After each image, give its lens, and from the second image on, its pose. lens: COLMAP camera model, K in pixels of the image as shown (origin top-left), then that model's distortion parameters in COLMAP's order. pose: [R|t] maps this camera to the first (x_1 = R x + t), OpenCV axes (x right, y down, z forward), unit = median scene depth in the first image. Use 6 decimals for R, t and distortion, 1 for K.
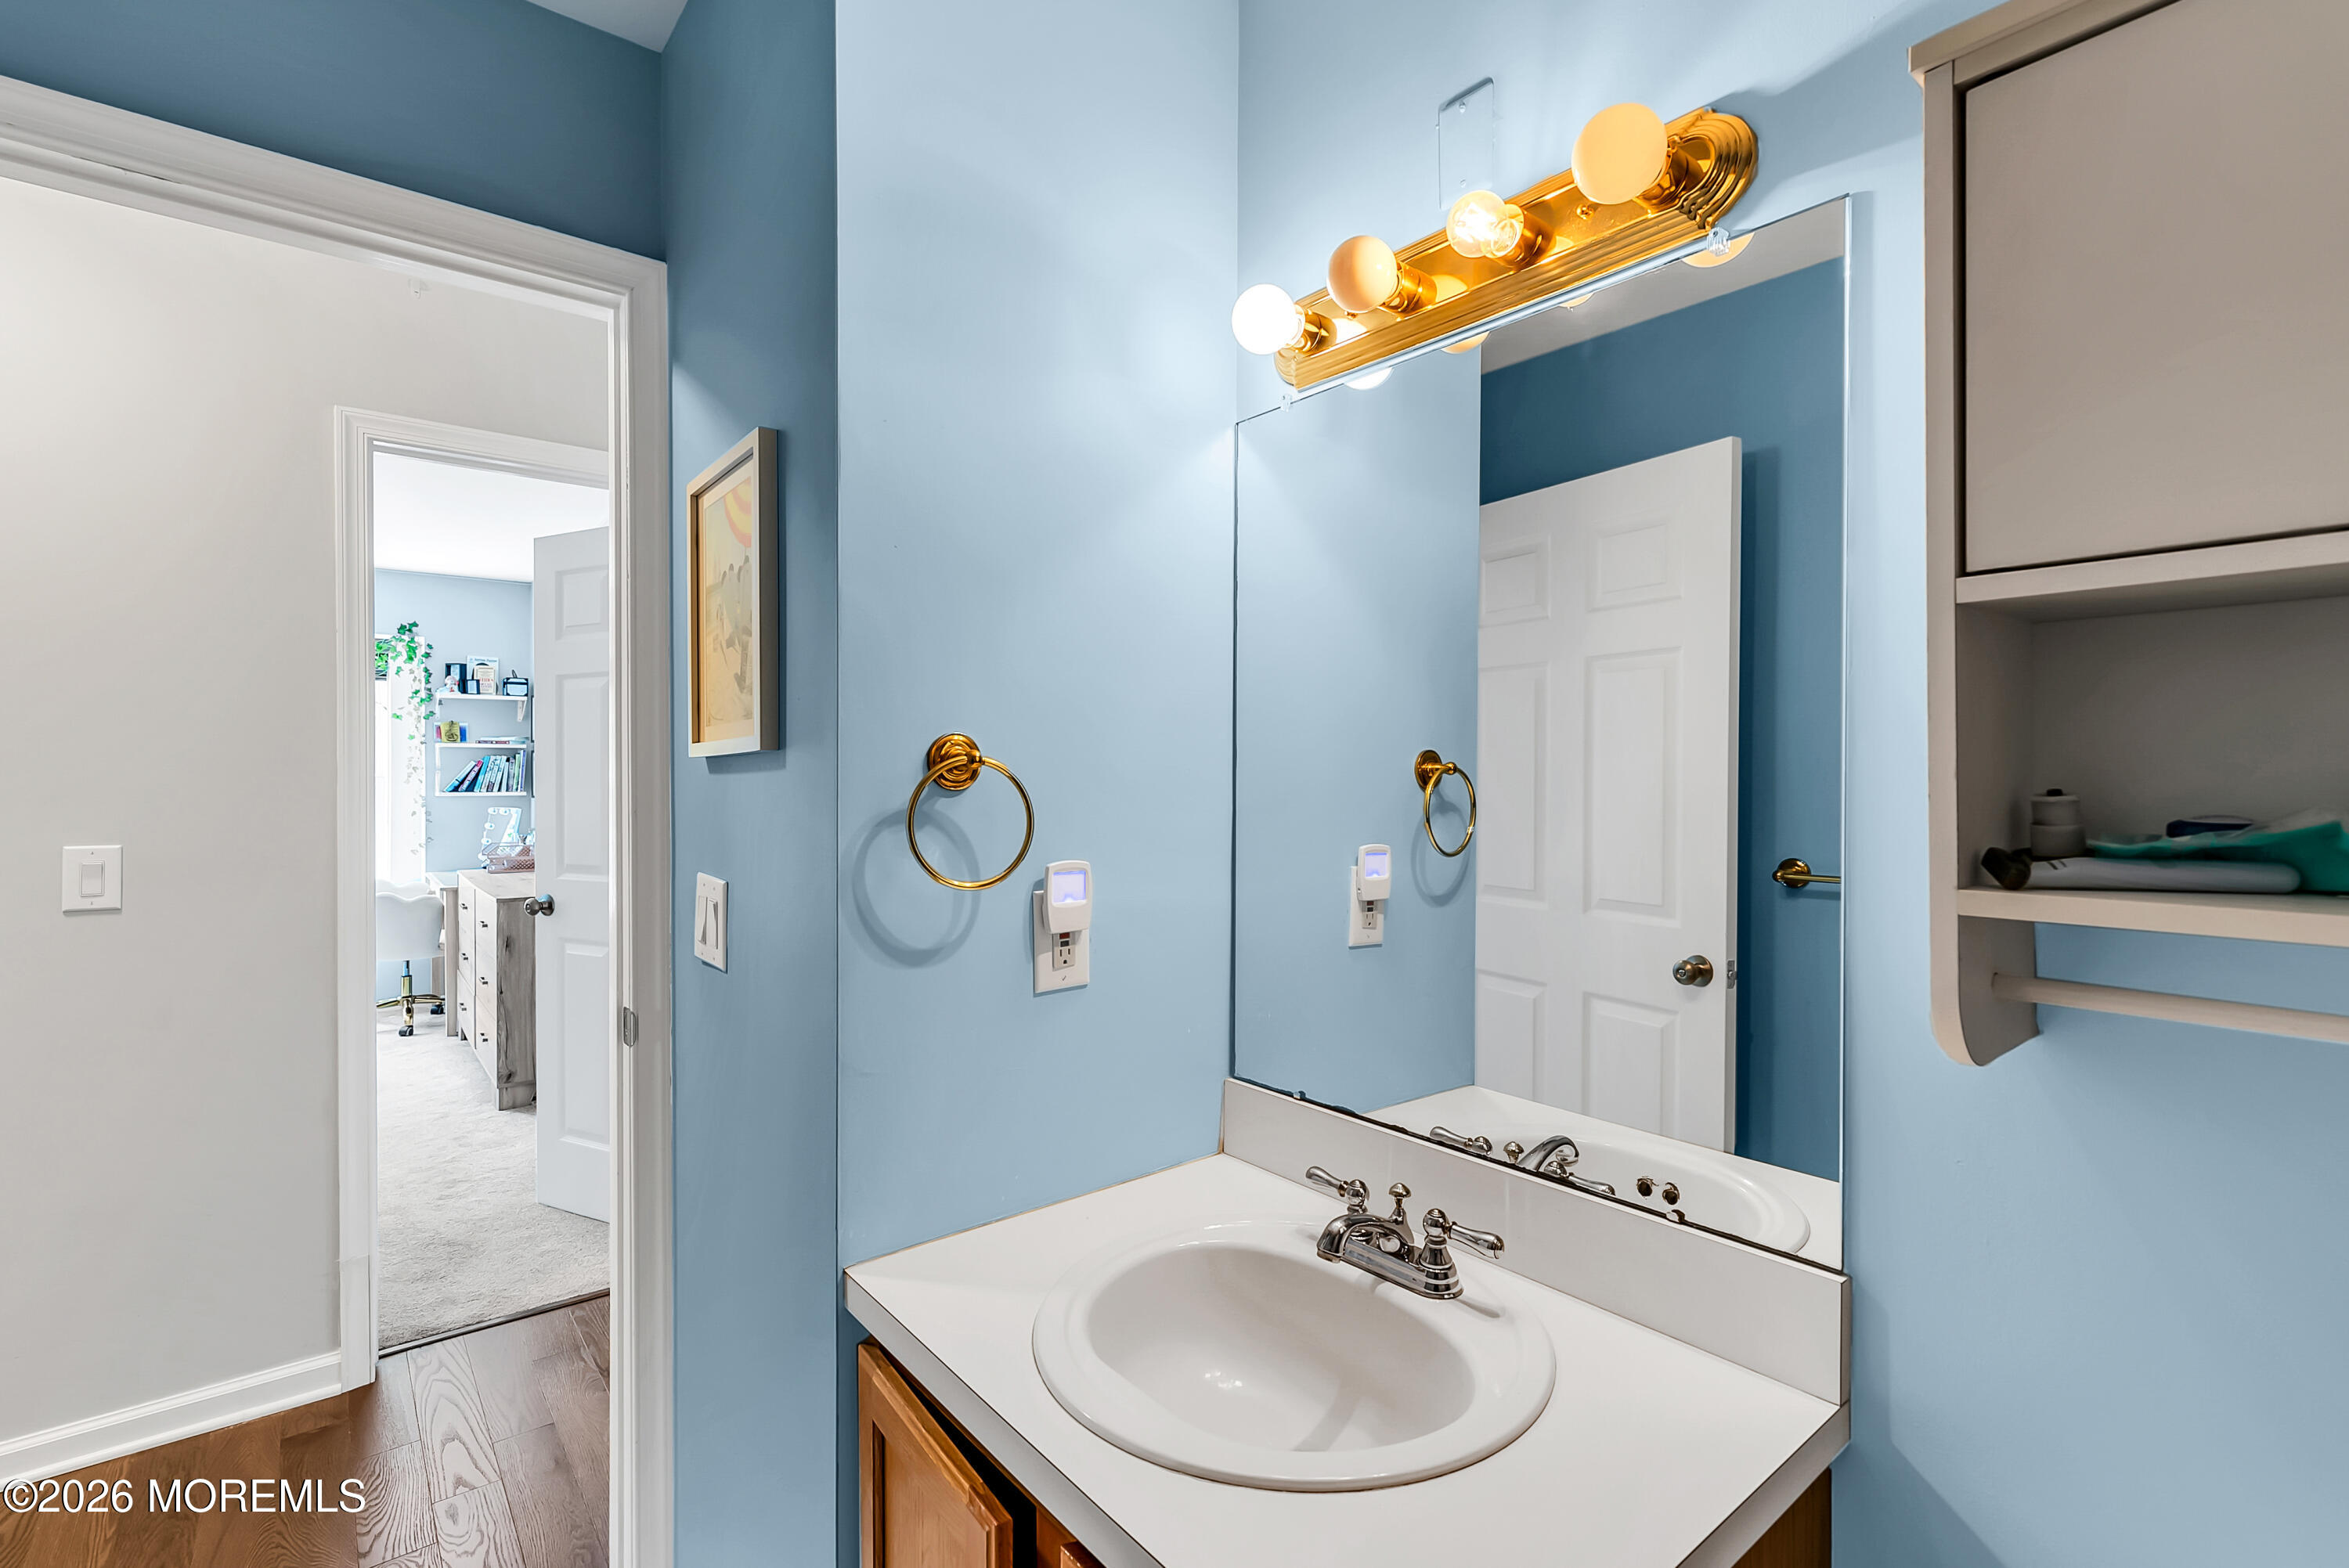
lens RADIAL K [[1067.4, 0, 1174.5], [0, 1067.4, 784.0], [0, 0, 1]] dist [-0.003614, 0.000022]
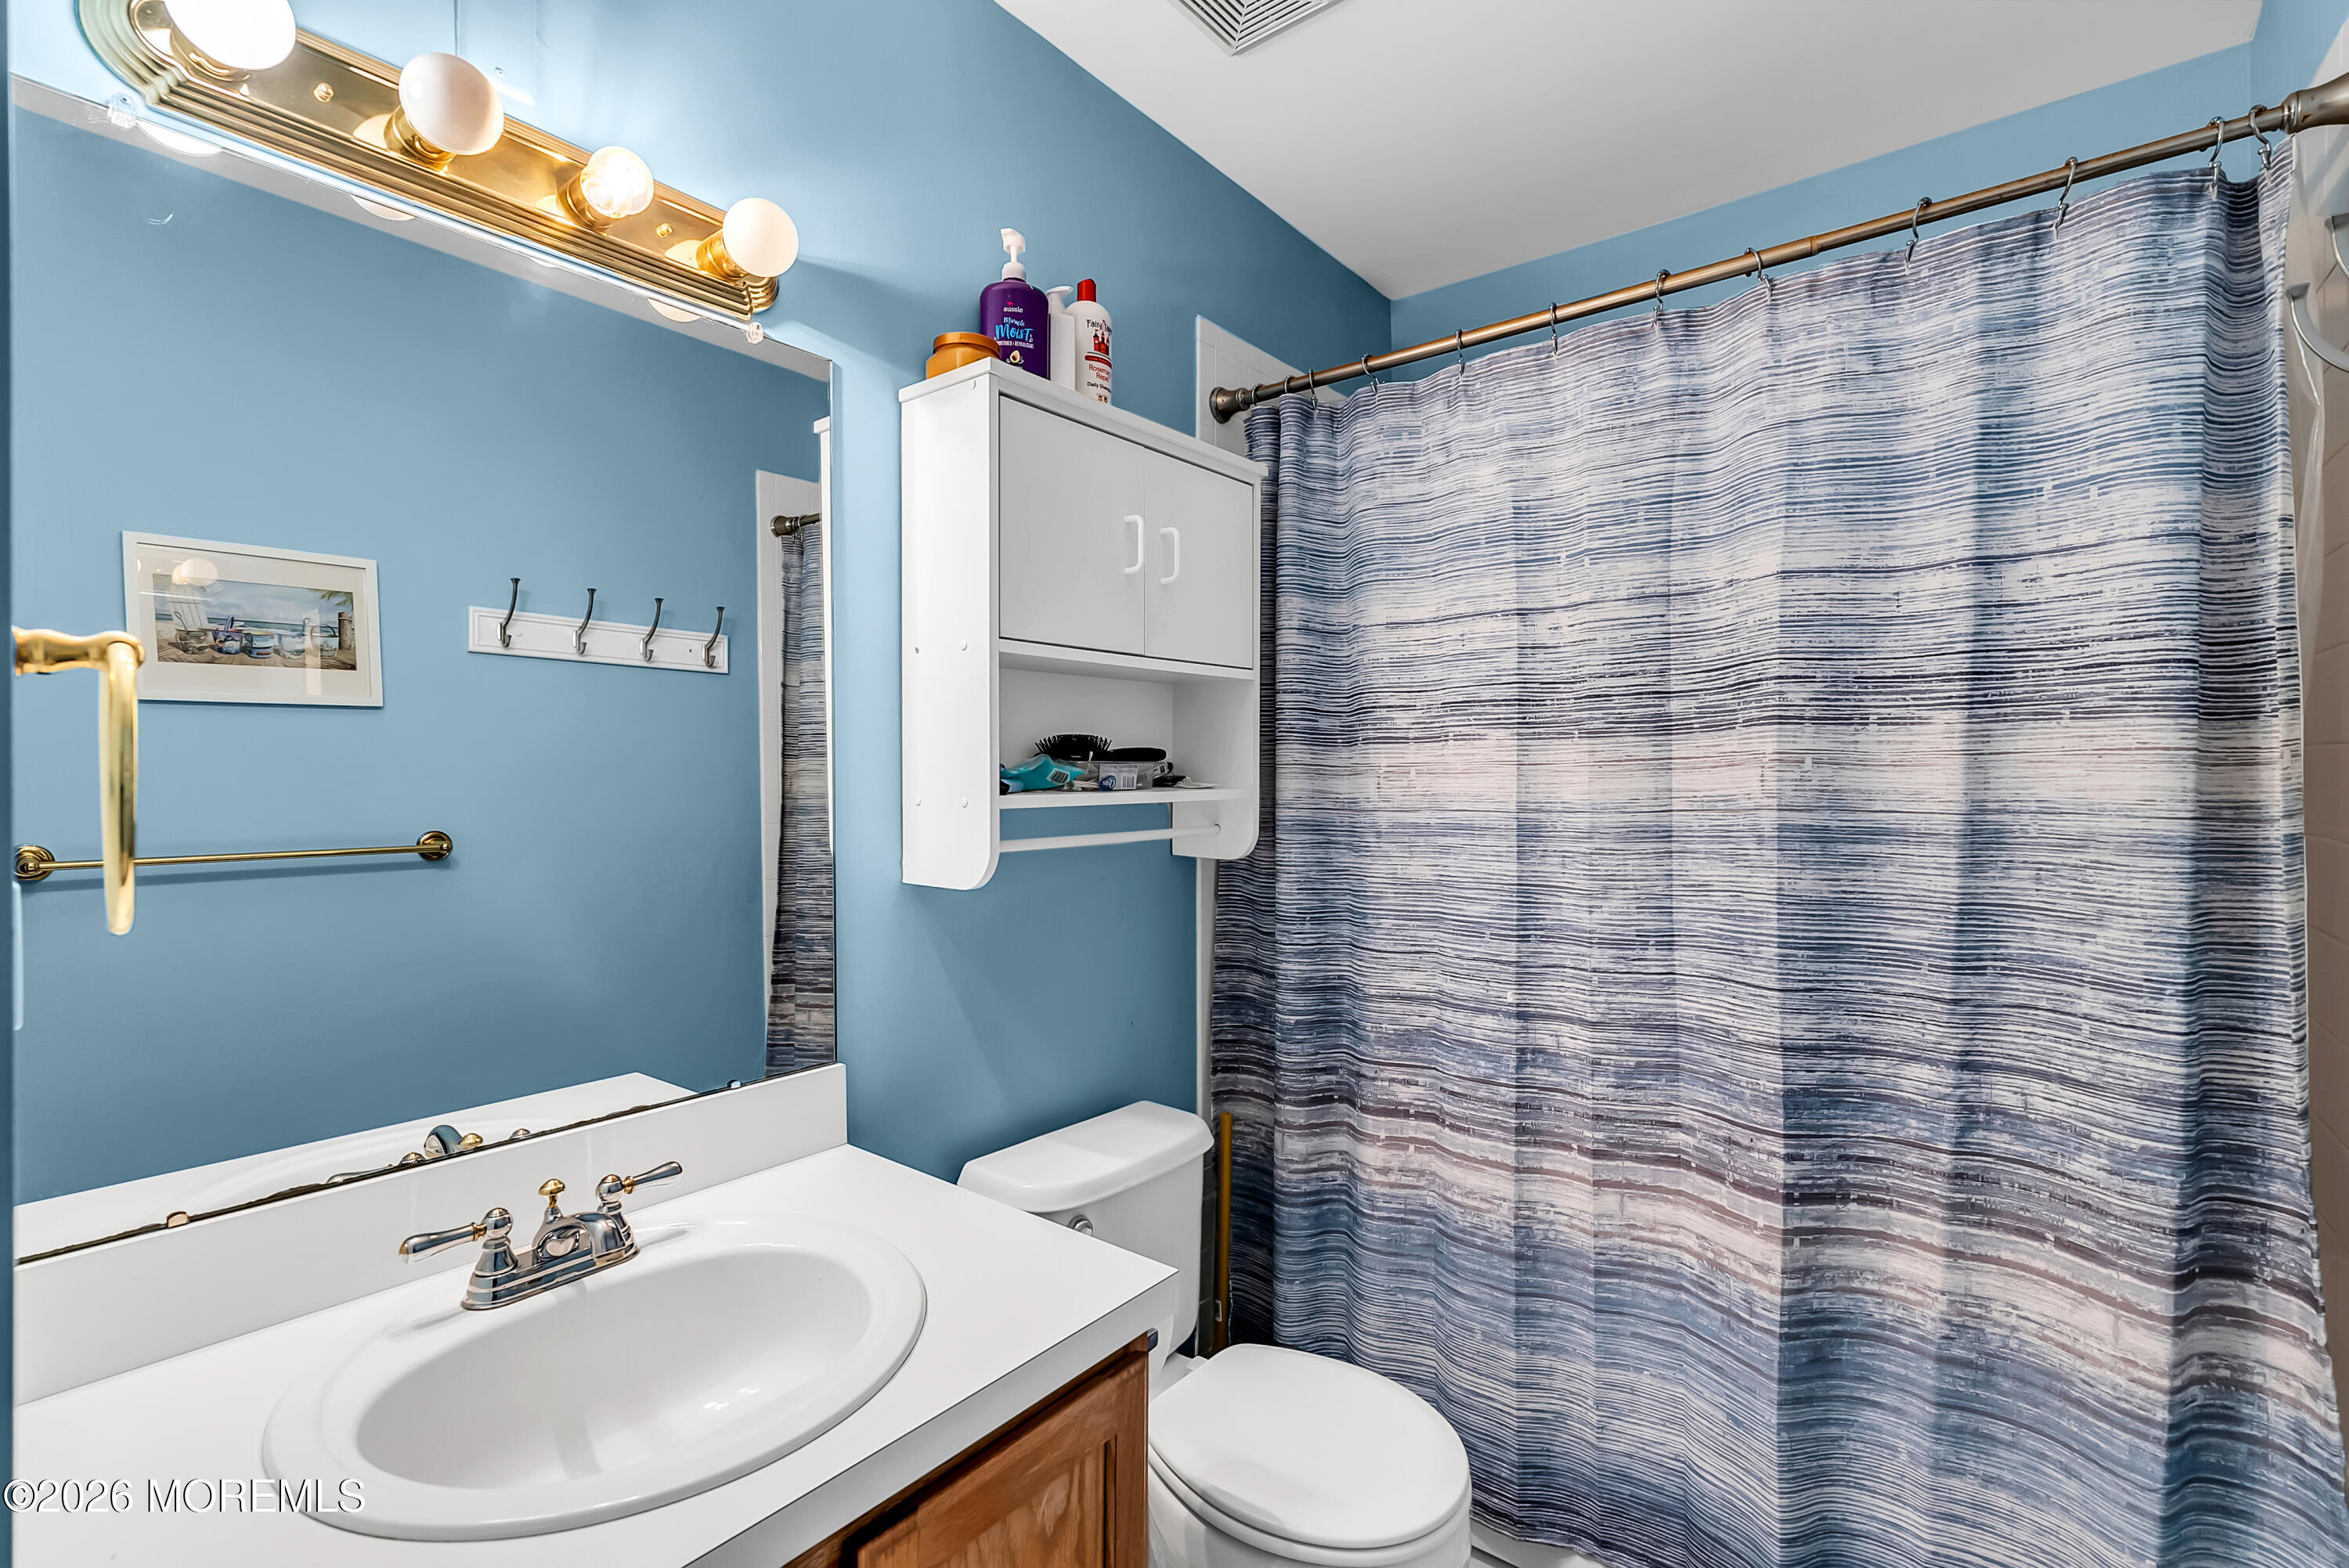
lens RADIAL K [[1067.4, 0, 1174.5], [0, 1067.4, 784.0], [0, 0, 1]] dist [-0.003614, 0.000022]
pose [[-0.229756, -0.021608, 0.973008, -0.587380], [0.003151, 0.999732, 0.022946, 0.013339], [-0.973243, 0.008338, -0.229627, 0.512868]]
